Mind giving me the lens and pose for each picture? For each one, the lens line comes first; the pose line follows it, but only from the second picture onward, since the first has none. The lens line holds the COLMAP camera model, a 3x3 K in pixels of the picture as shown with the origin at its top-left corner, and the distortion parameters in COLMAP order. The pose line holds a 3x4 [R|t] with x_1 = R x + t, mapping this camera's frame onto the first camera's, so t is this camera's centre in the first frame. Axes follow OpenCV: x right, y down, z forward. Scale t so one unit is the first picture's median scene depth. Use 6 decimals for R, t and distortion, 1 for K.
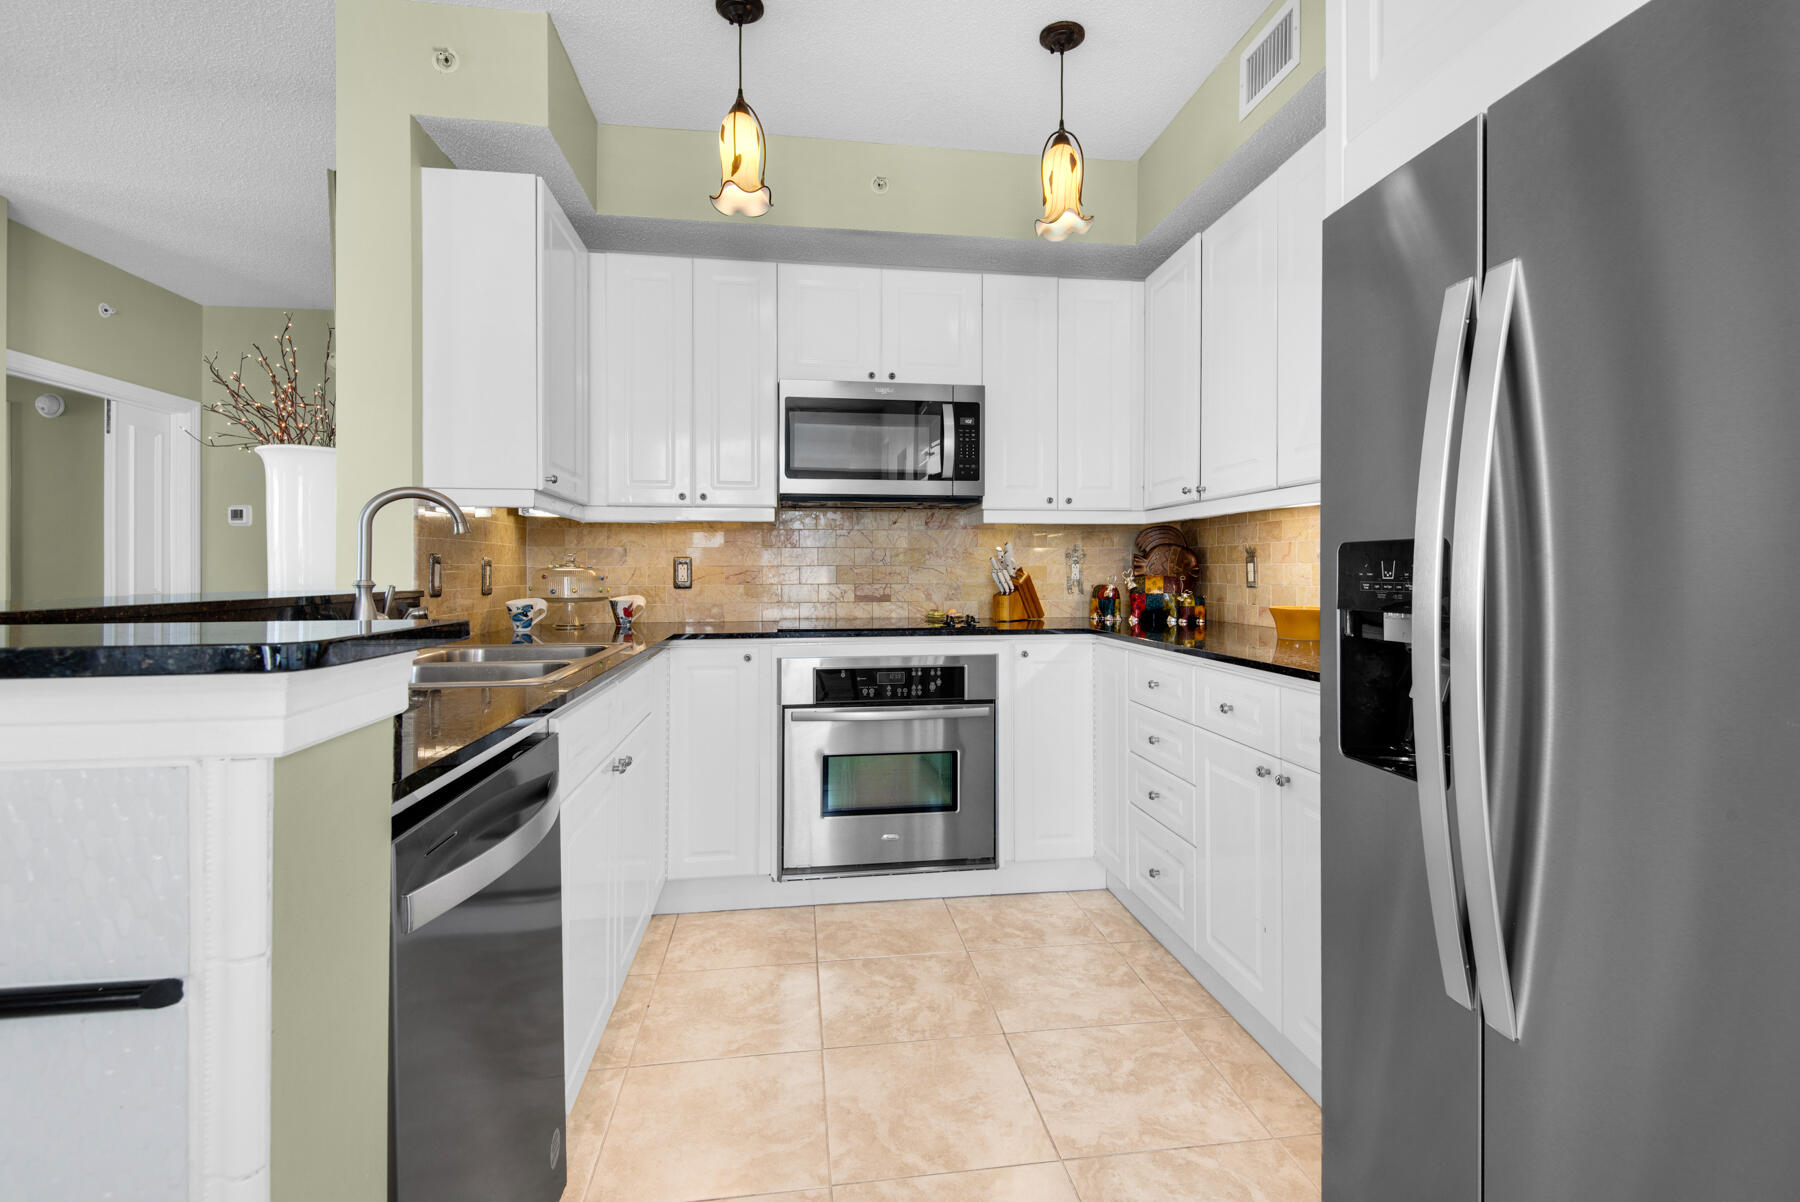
lens RADIAL K [[814.0, 0, 907.3], [0, 814.0, 585.7], [0, 0, 1]] dist [0.028841, -0.020600]
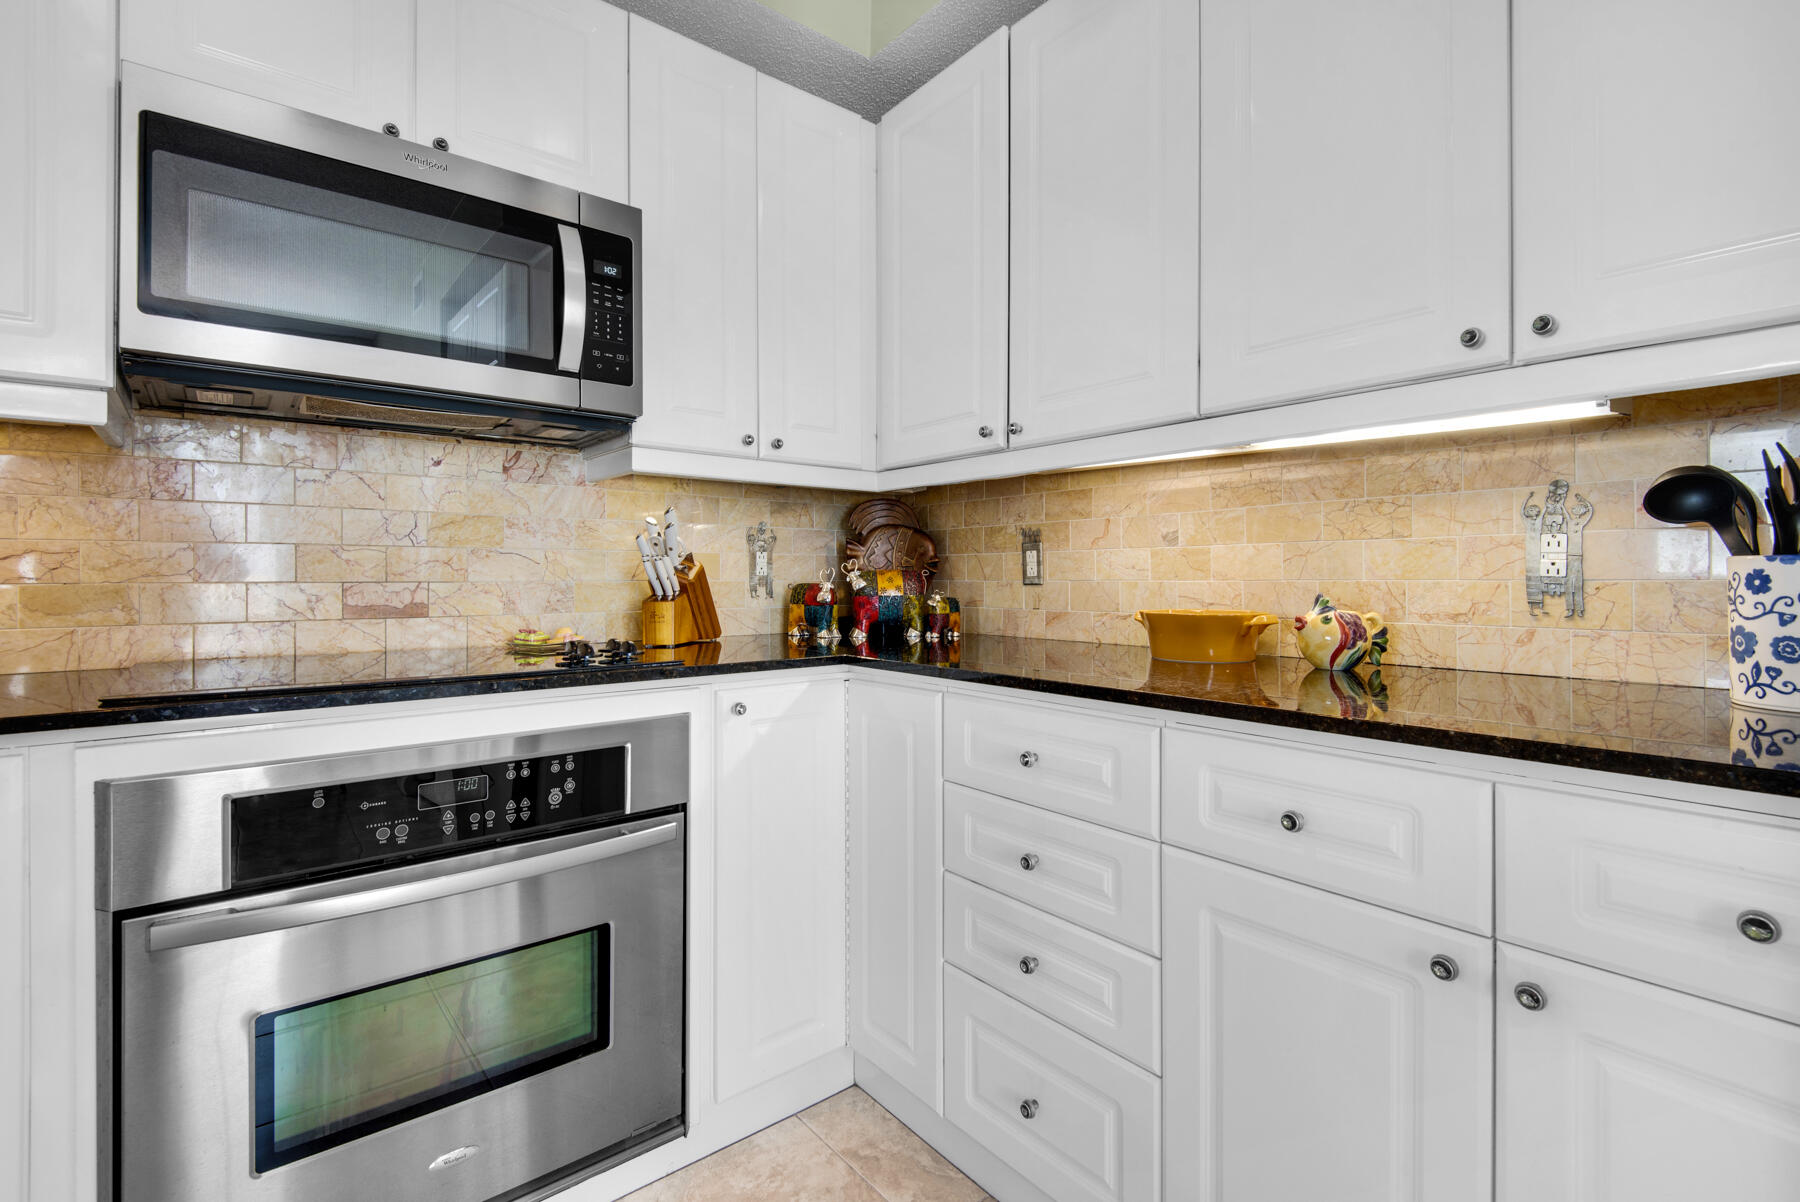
lens RADIAL K [[814.0, 0, 907.3], [0, 814.0, 585.7], [0, 0, 1]] dist [0.028841, -0.020600]
pose [[0.849930, -0.002390, 0.526890, -0.039458], [0.007954, 0.999934, -0.008295, 0.007259], [-0.526836, 0.011241, 0.849893, 0.437062]]
